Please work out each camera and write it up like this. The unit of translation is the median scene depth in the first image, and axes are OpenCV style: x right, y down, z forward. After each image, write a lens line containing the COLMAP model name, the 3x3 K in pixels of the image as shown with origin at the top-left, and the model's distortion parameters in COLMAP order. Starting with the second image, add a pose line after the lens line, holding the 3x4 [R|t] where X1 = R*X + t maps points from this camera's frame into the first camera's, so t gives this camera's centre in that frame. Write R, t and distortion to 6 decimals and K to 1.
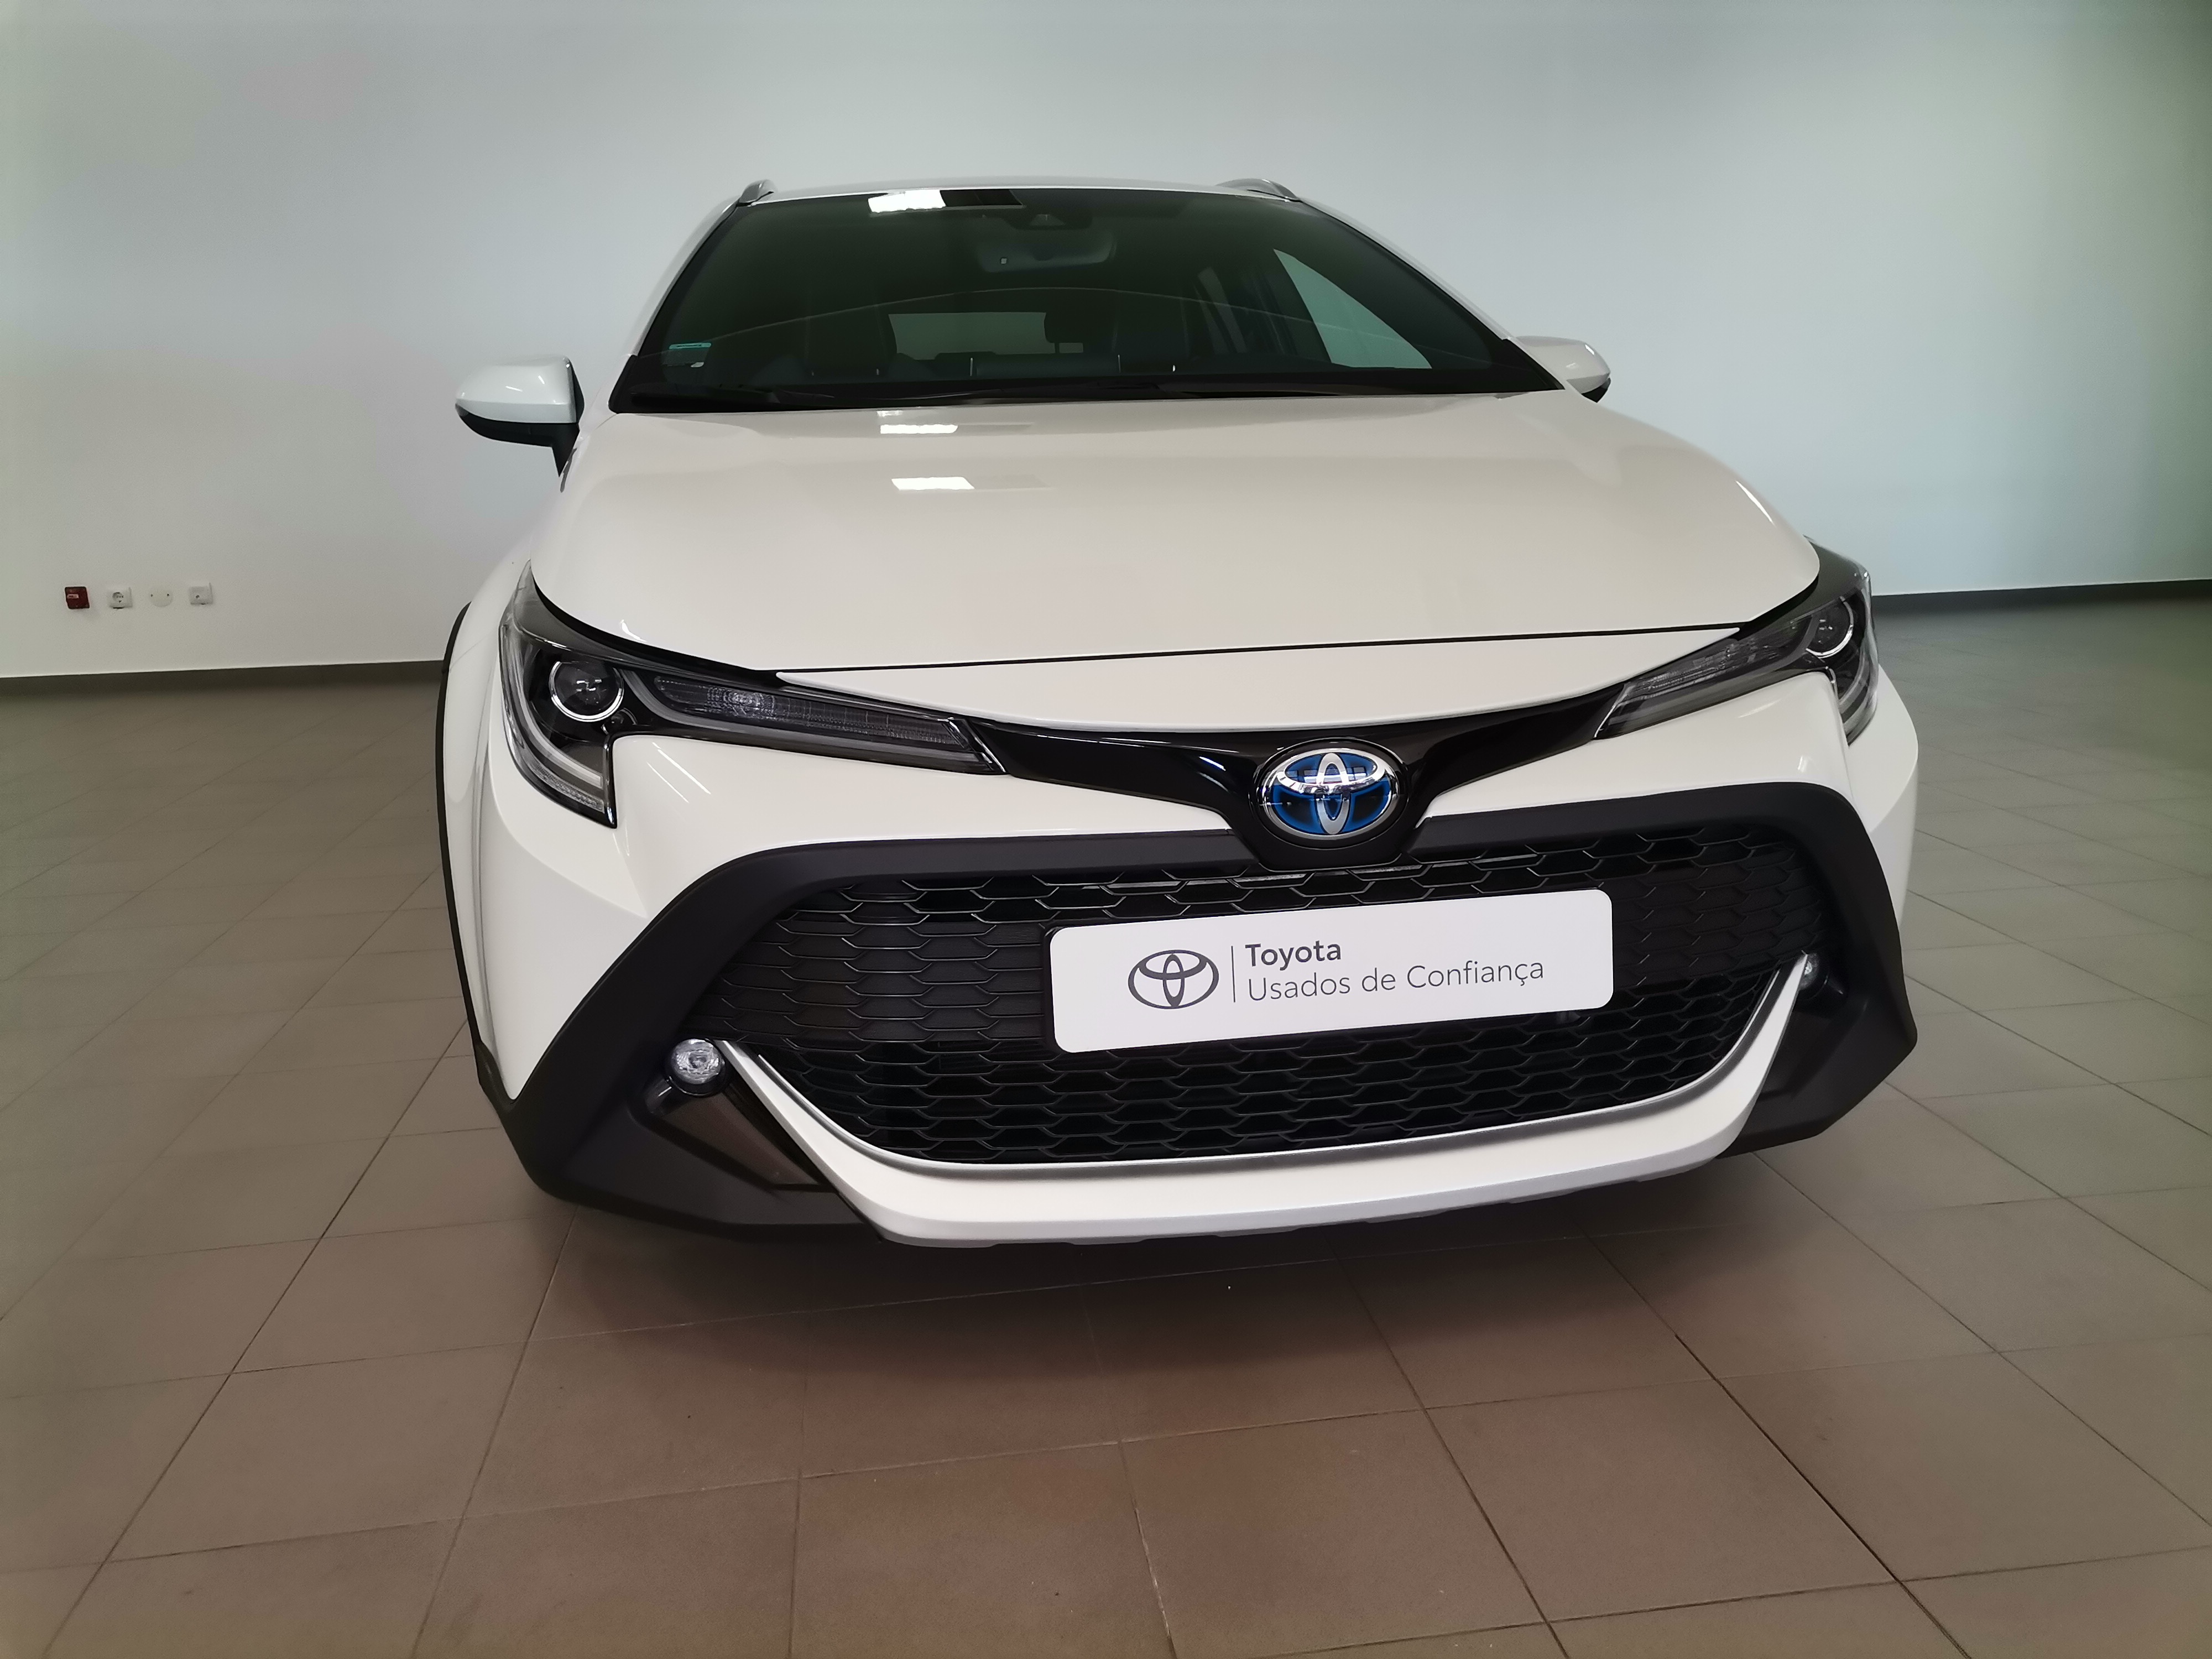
lens RADIAL K [[1541.2, 0, 1051.5], [0, 1541.2, 844.5], [0, 0, 1]] dist [0.009216, -0.001214]
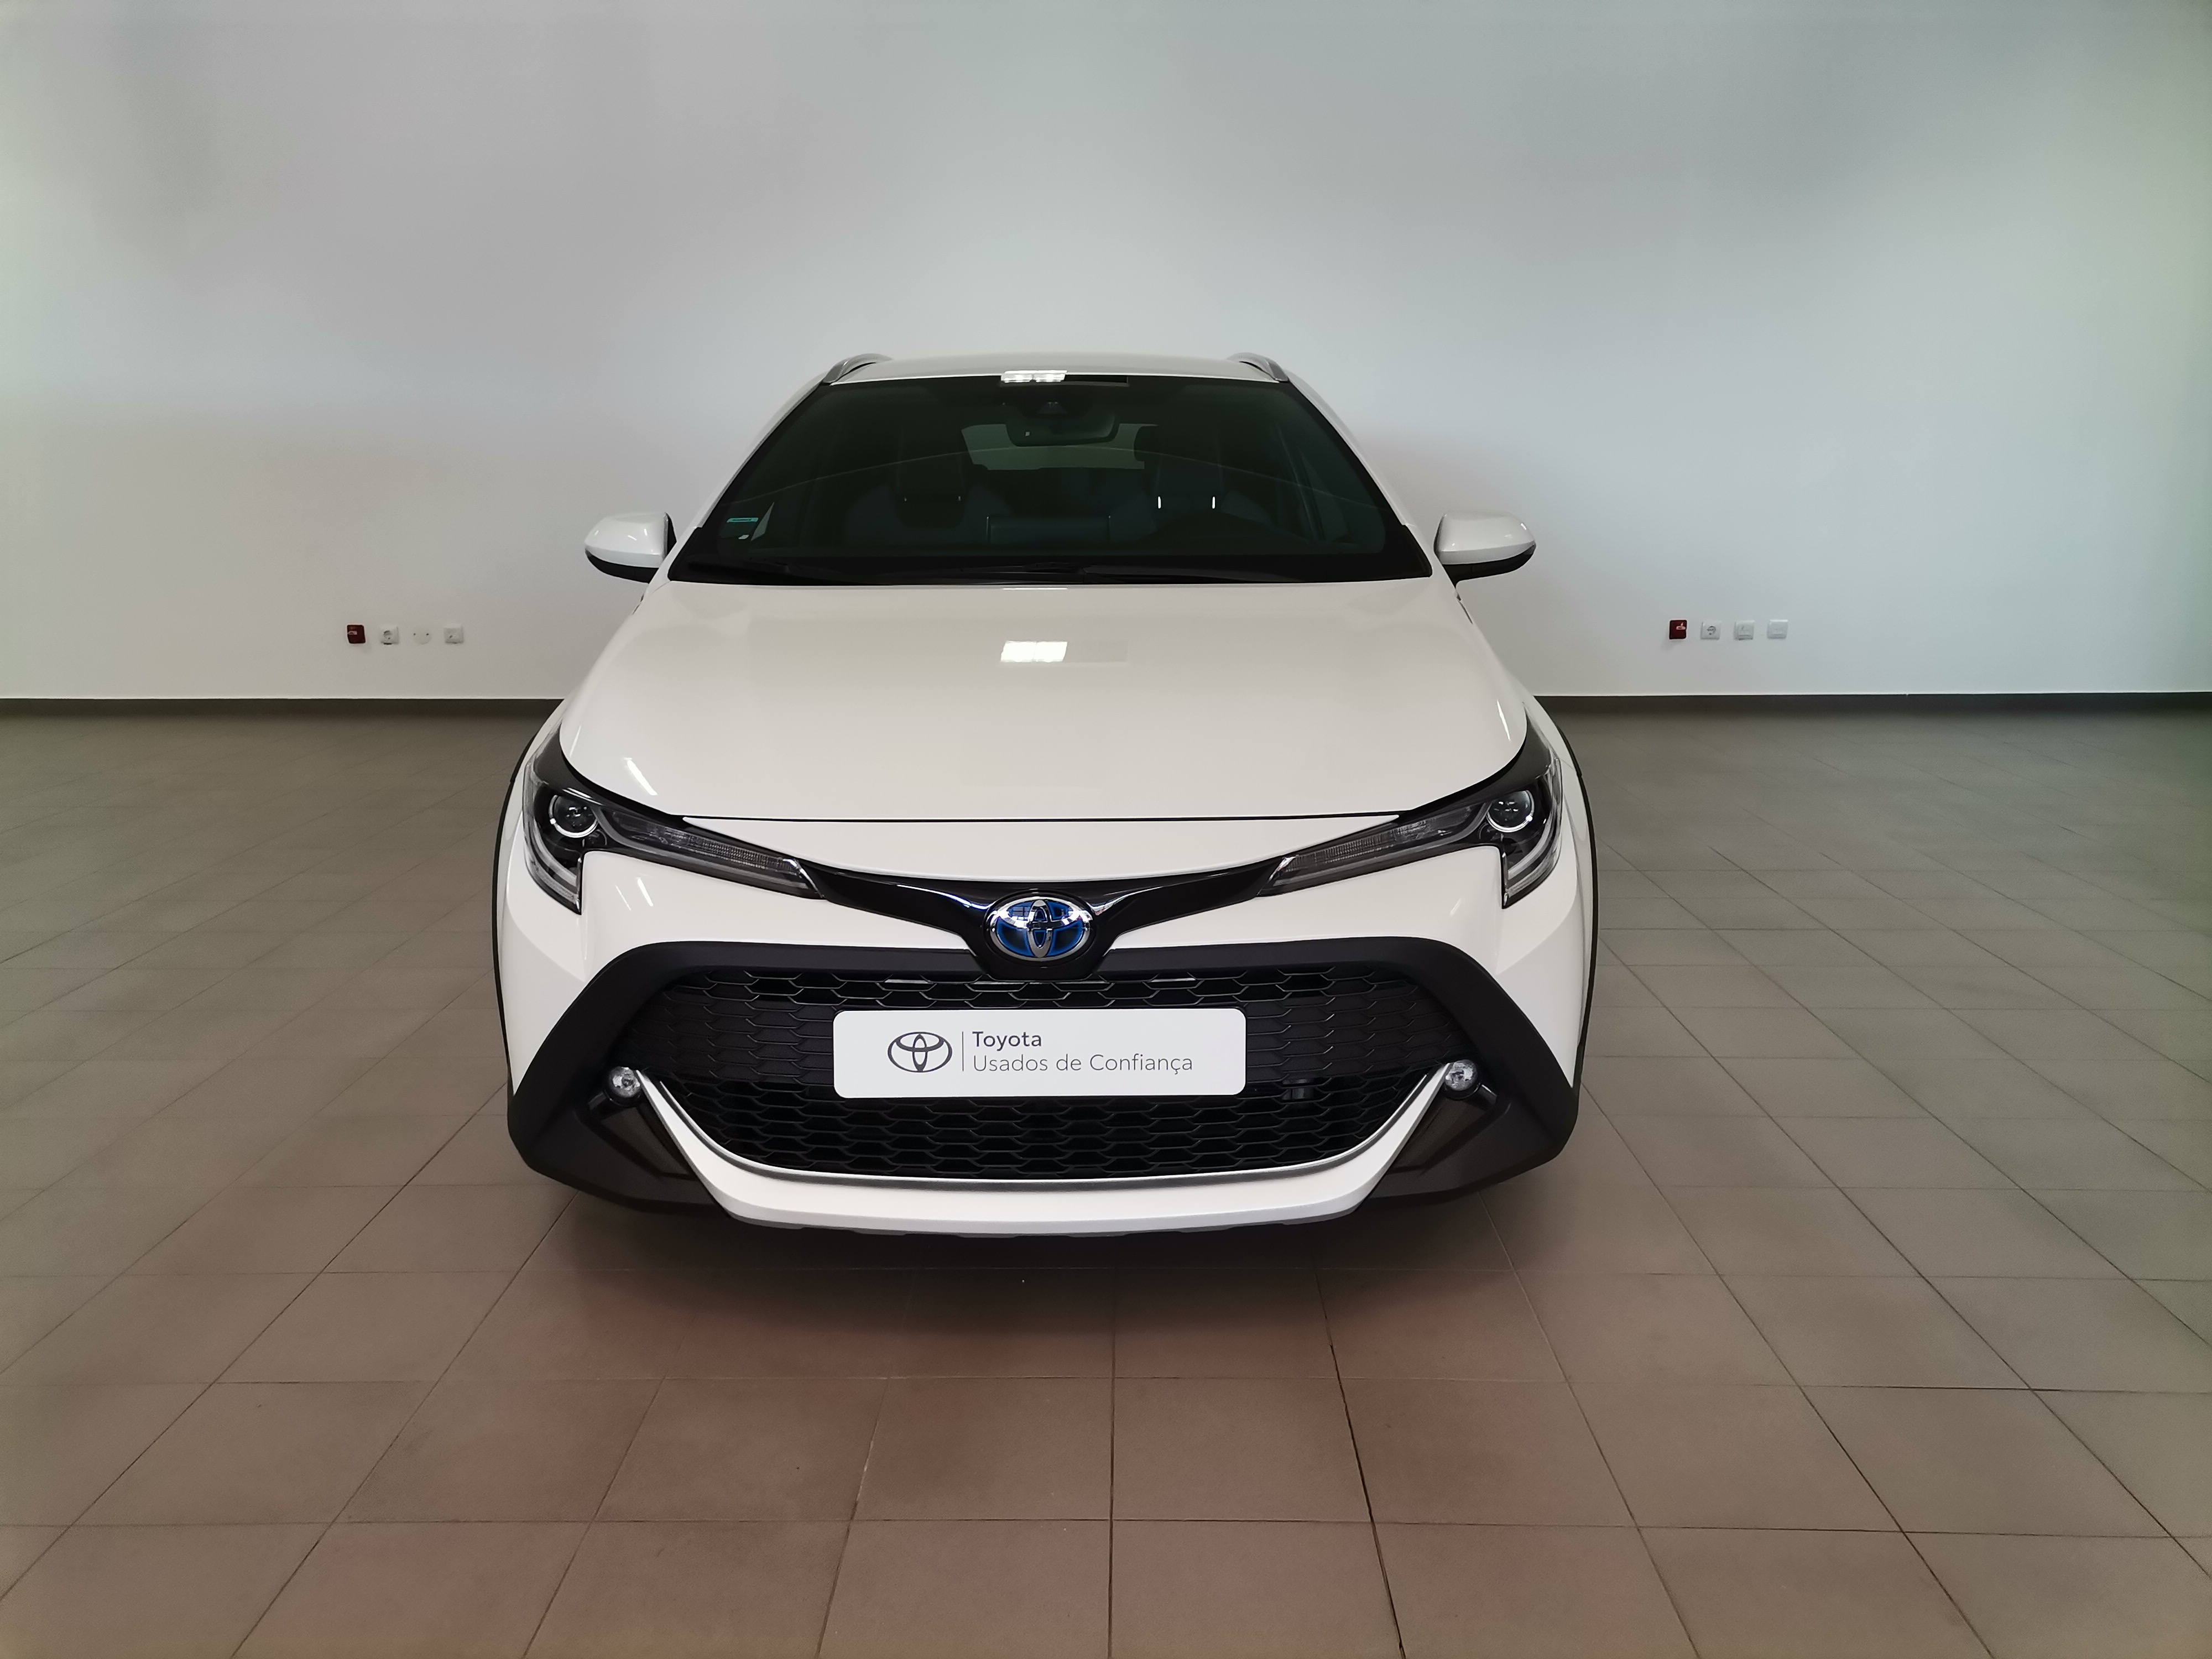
lens RADIAL K [[1553.0, 0, 1106.0], [0, 1553.0, 829.5], [0, 0, 1]] dist [0.000551, -0.001306]
pose [[0.989641, 0.055338, -0.132470, 0.414129], [-0.057776, 0.998222, -0.014636, -0.103682], [0.131425, 0.022138, 0.991079, -0.395537]]
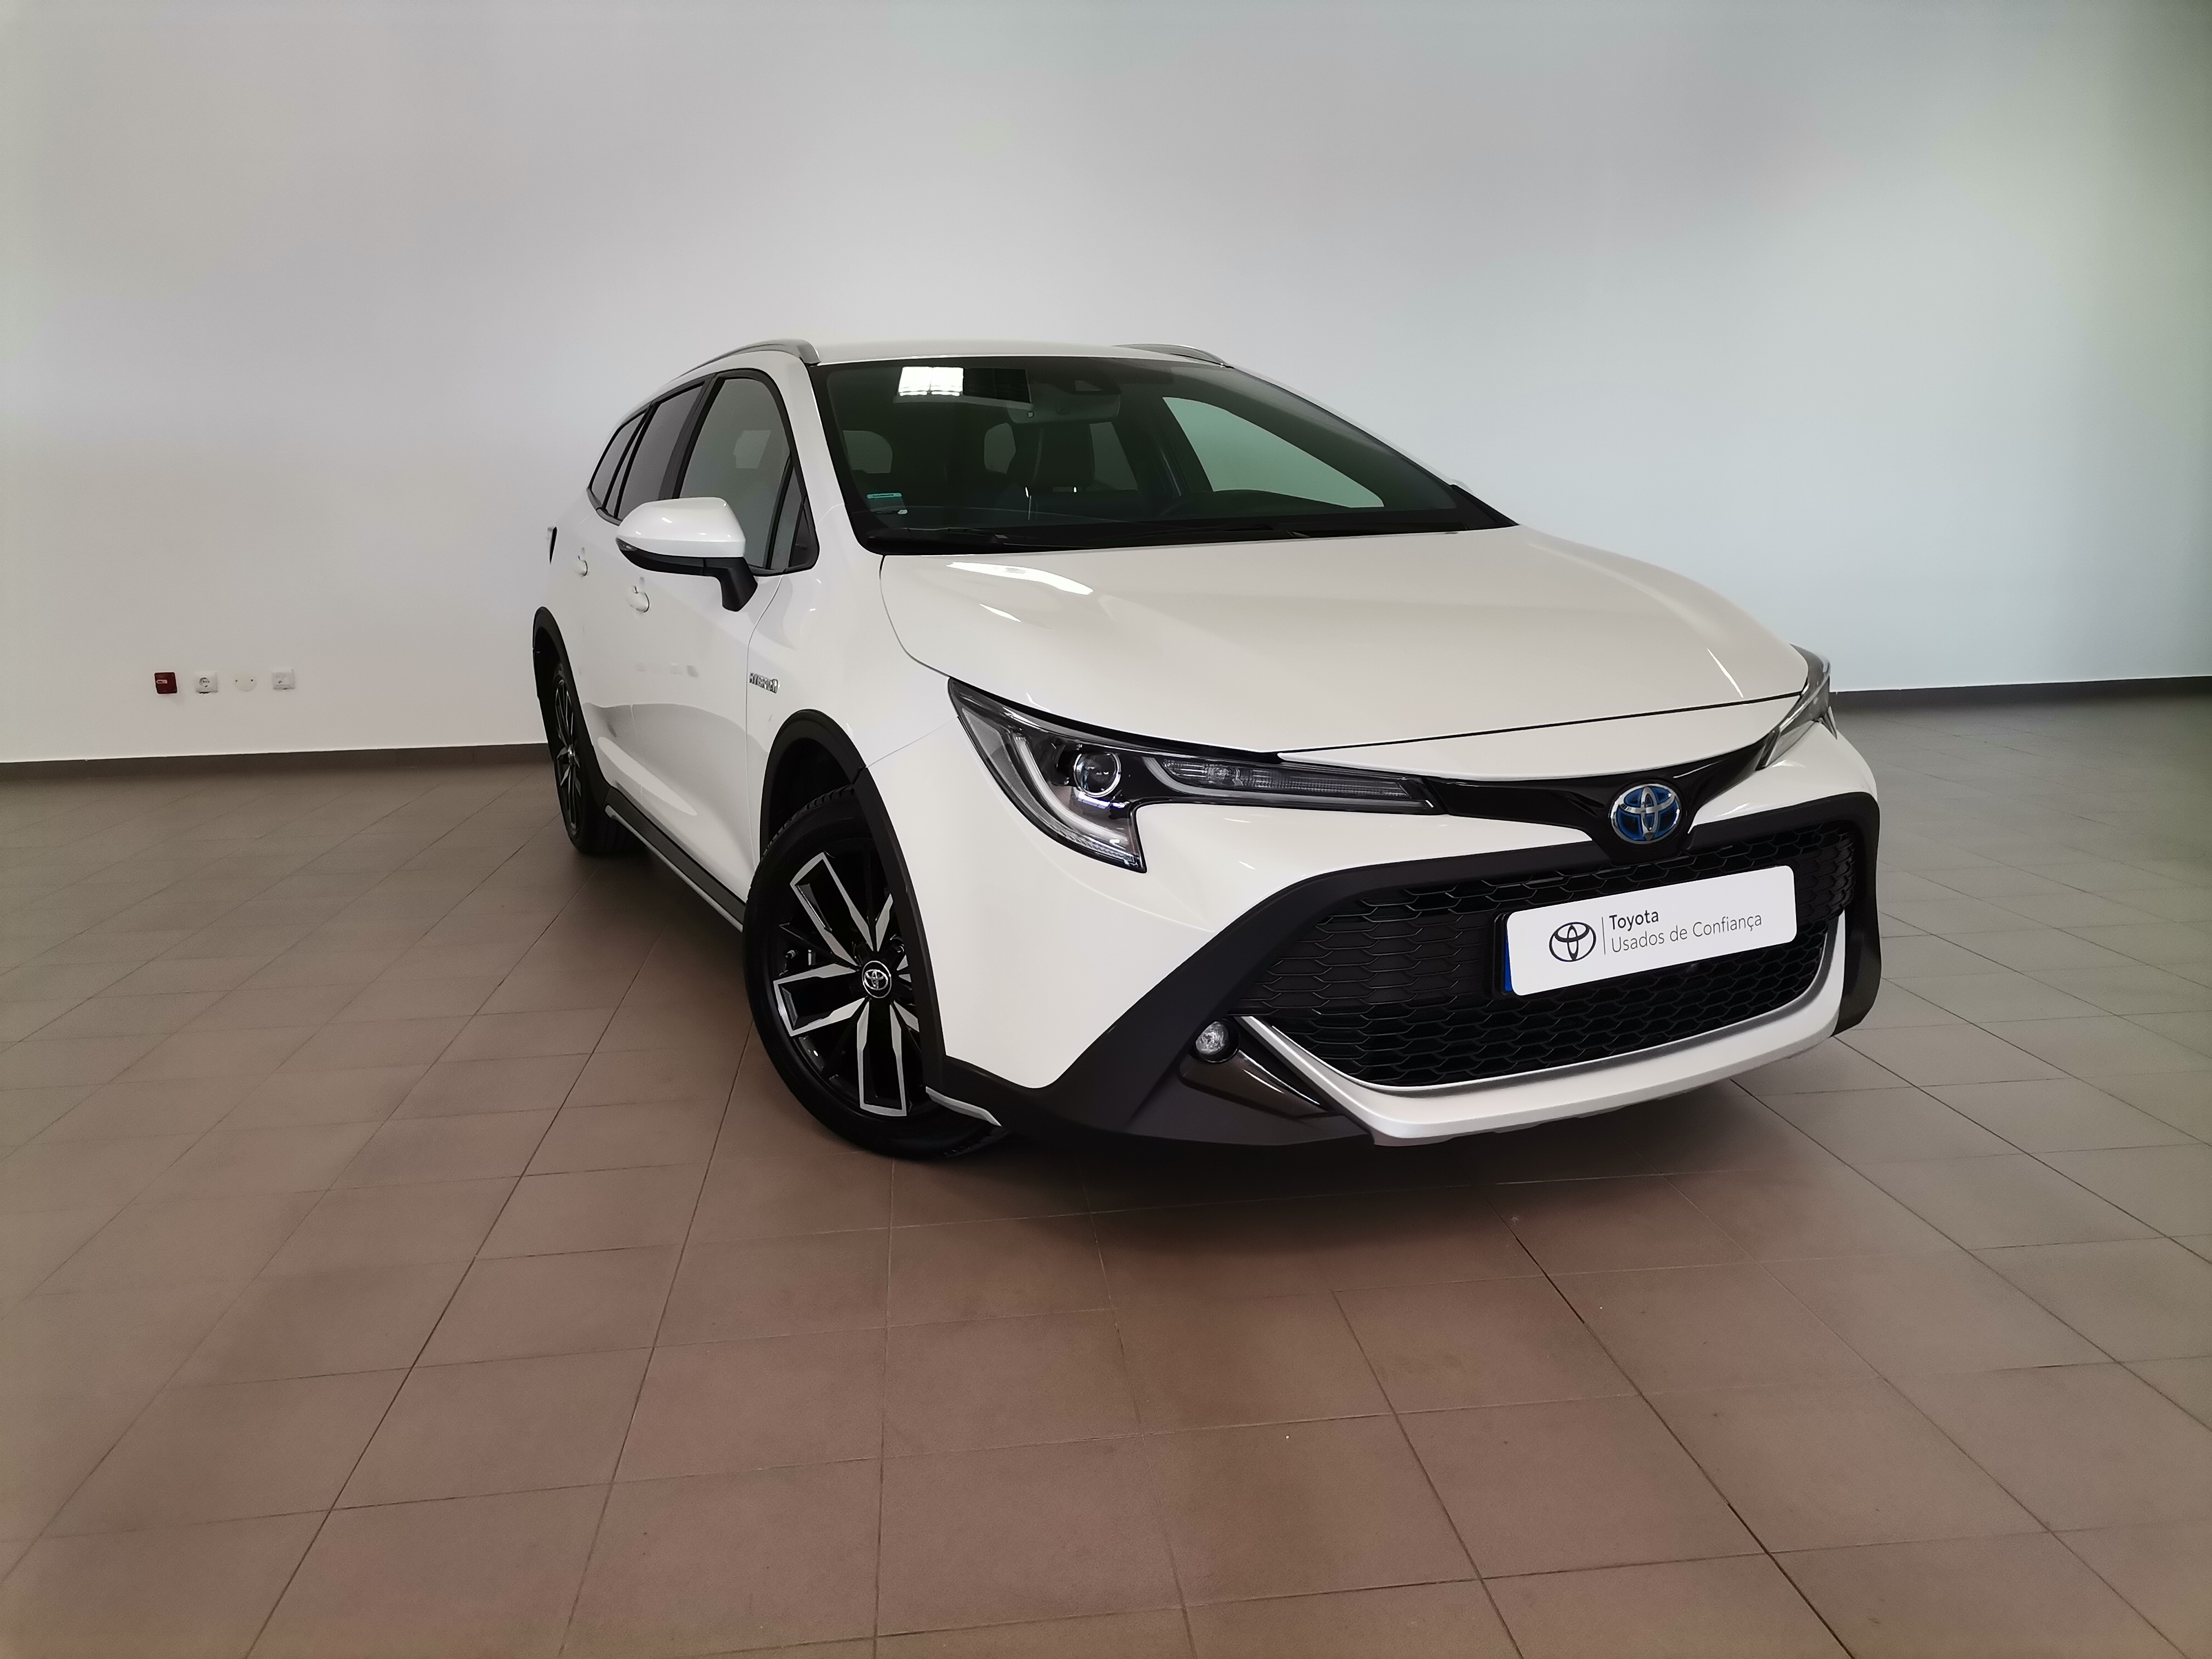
lens RADIAL K [[1541.2, 0, 1051.5], [0, 1541.2, 844.5], [0, 0, 1]] dist [0.009216, -0.001214]
pose [[0.960728, -0.062021, 0.270471, -0.789851], [0.075343, 0.996389, -0.039140, 0.012333], [-0.267067, 0.057981, 0.961932, -0.318640]]
